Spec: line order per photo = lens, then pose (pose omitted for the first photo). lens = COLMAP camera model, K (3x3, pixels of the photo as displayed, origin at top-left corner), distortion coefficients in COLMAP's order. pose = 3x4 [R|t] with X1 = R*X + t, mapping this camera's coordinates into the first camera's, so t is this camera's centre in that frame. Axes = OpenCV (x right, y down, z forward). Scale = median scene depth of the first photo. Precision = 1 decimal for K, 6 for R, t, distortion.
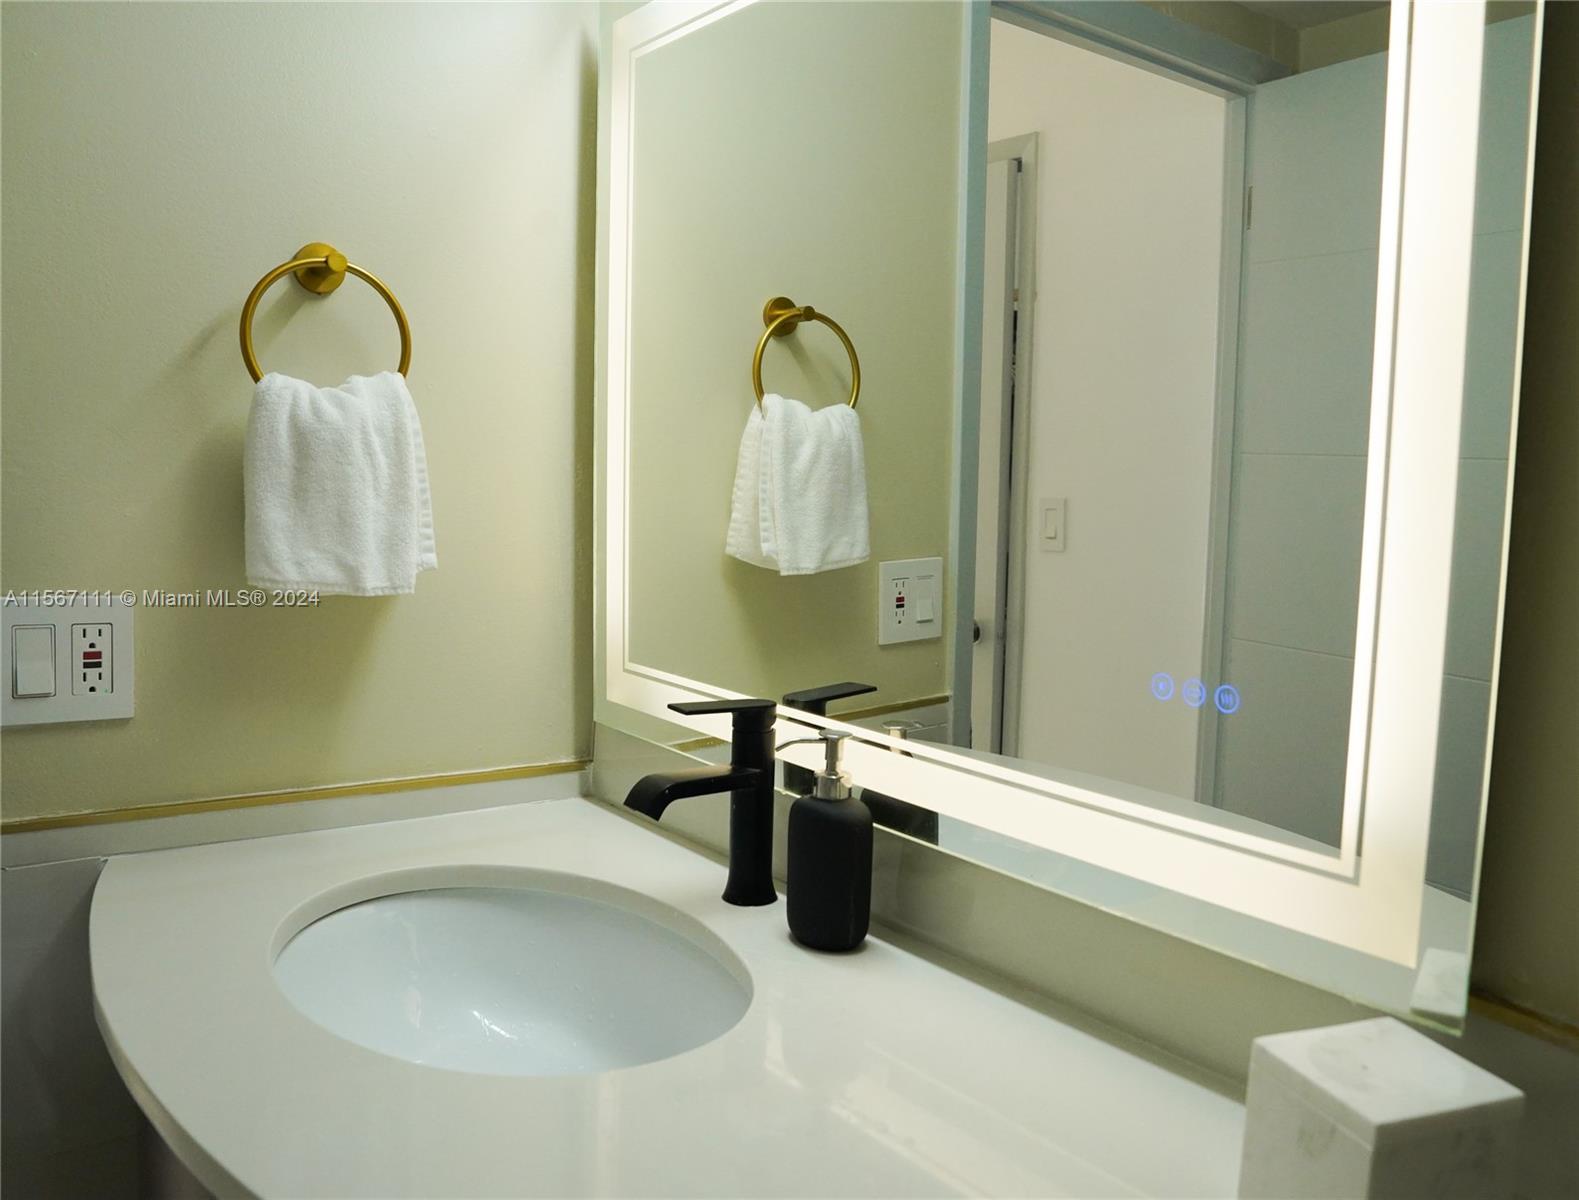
lens RADIAL K [[1241.2, 0, 874.3], [0, 1241.2, 597.2], [0, 0, 1]] dist [-0.111150, 0.074123]
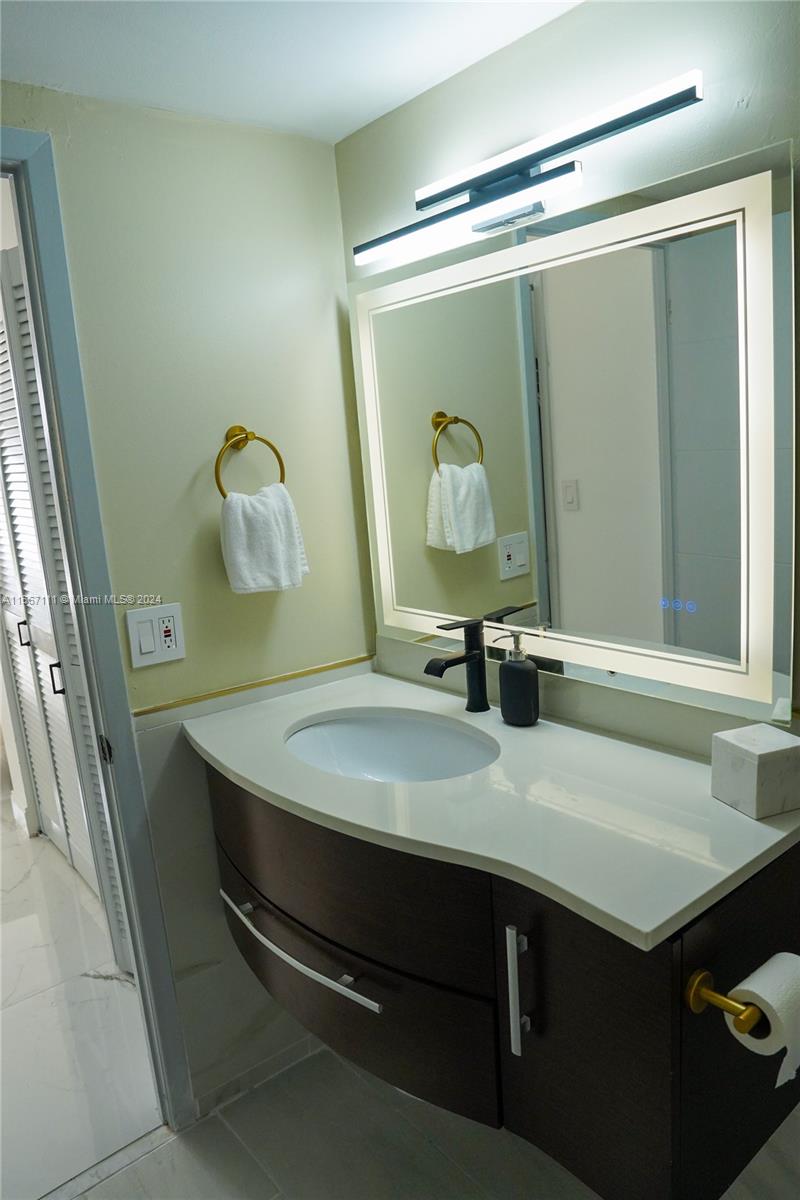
lens RADIAL K [[818.4, 0, 406.8], [0, 818.4, 599.2], [0, 0, 1]] dist [-0.120151, 0.080626]
pose [[0.994392, -0.099545, -0.035721, -0.150734], [0.102308, 0.990994, 0.086391, -0.087770], [0.026799, -0.089561, 0.995621, -0.430041]]
